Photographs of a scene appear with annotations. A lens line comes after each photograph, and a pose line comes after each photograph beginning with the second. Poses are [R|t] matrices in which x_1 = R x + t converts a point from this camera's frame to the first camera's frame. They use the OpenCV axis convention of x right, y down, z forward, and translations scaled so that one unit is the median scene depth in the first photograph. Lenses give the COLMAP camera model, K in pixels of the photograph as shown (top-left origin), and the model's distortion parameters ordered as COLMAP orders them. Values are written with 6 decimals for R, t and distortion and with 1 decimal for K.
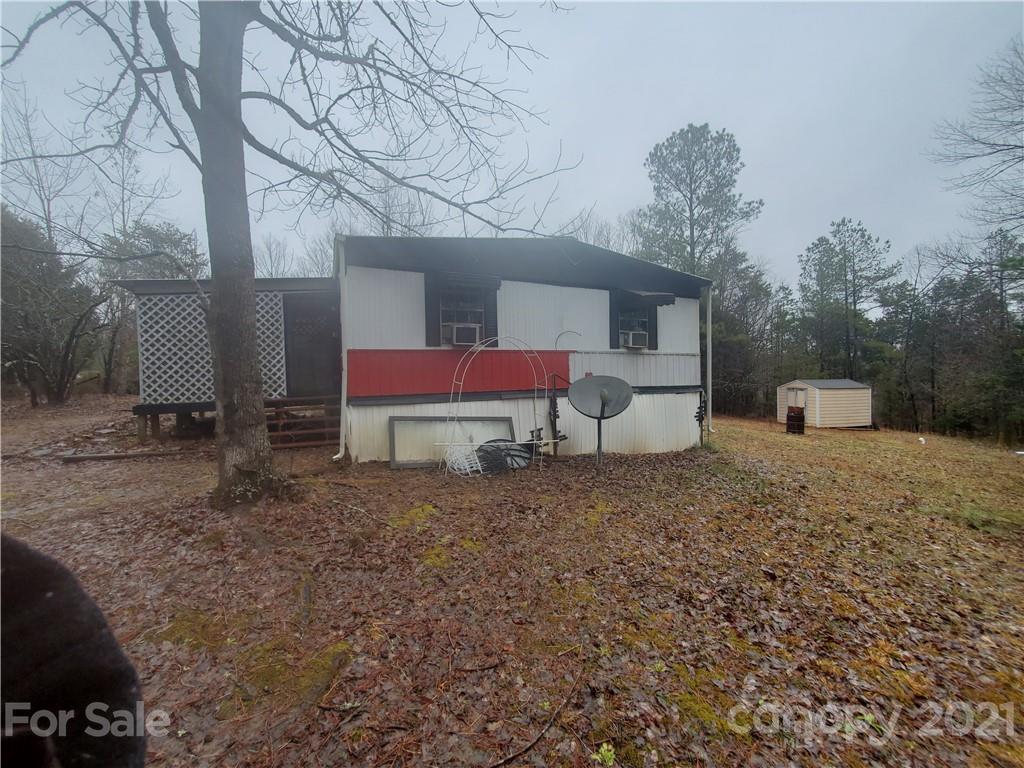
lens RADIAL K [[404.8, 0, 512.4], [0, 404.8, 378.5], [0, 0, 1]] dist [0.005868, -0.000314]
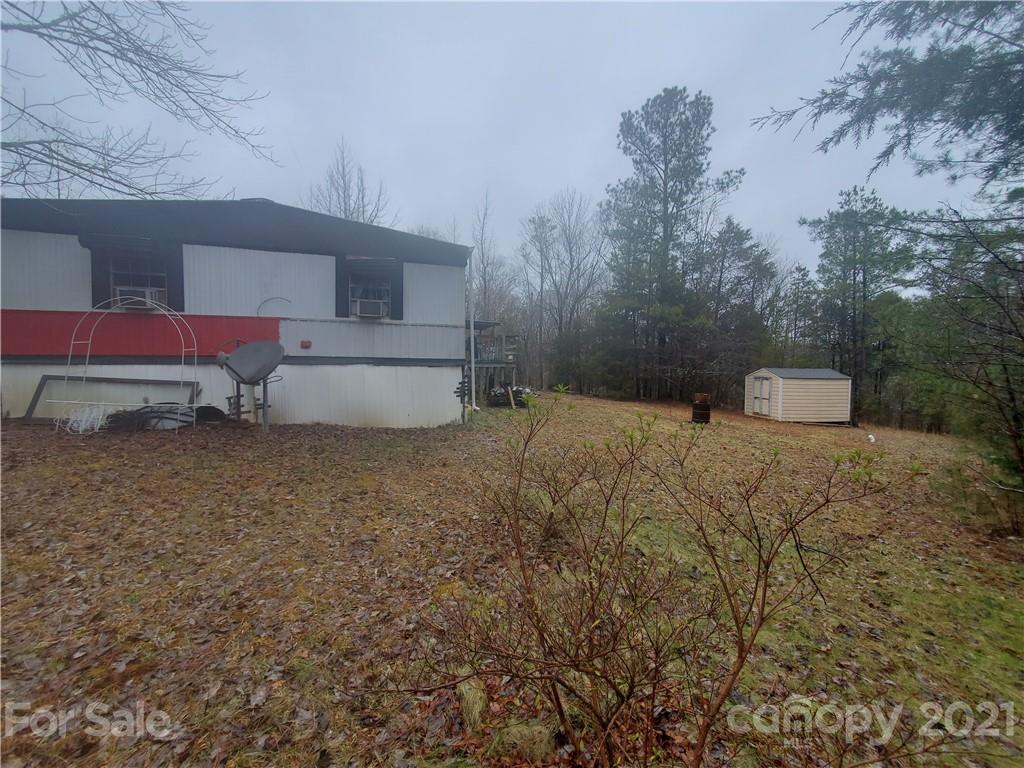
lens RADIAL K [[404.8, 0, 512.4], [0, 404.8, 378.5], [0, 0, 1]] dist [0.005868, -0.000314]
pose [[0.991172, 0.023318, -0.130517, 0.293463], [-0.019951, 0.999435, 0.027048, 0.014226], [0.131074, -0.024205, 0.991077, 0.035969]]
